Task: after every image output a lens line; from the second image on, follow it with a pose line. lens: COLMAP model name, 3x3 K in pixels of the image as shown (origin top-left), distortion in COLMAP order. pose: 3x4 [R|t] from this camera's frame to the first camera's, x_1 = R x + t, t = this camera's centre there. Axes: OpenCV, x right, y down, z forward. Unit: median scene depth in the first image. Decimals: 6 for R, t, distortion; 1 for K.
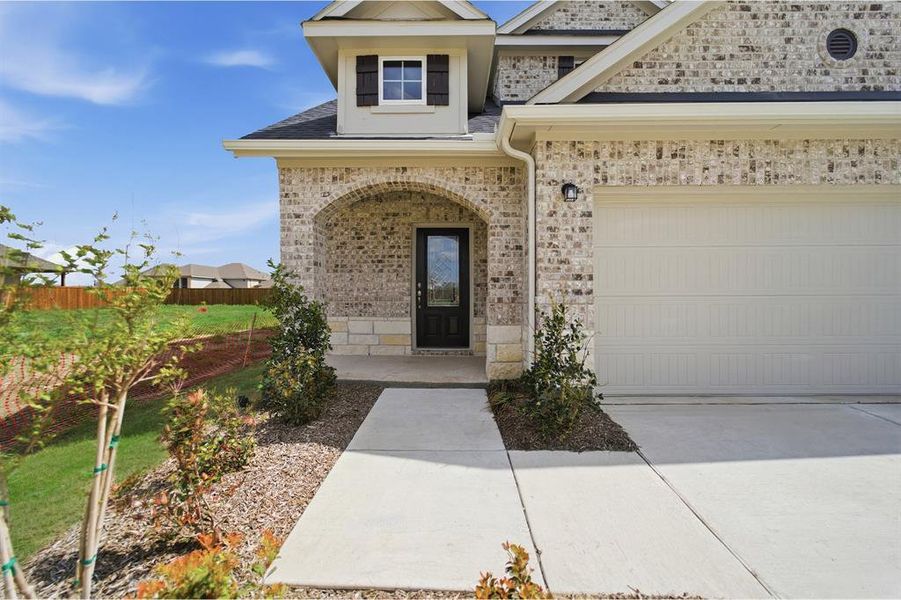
lens RADIAL K [[358.2, 0, 452.1], [0, 358.2, 299.2], [0, 0, 1]] dist [-0.008768, 0.004056]
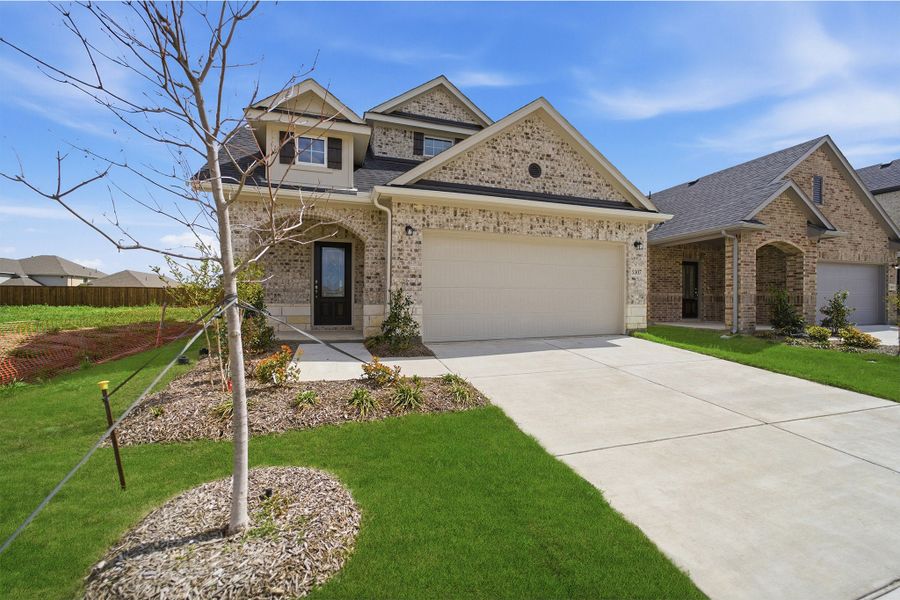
lens RADIAL K [[357.8, 0, 443.2], [0, 357.8, 288.6], [0, 0, 1]] dist [-0.008768, 0.004056]
pose [[0.949133, 0.016390, 0.314448, -0.087005], [-0.003093, 0.999081, -0.042741, 0.082871], [-0.314860, 0.039594, 0.948312, -0.814848]]
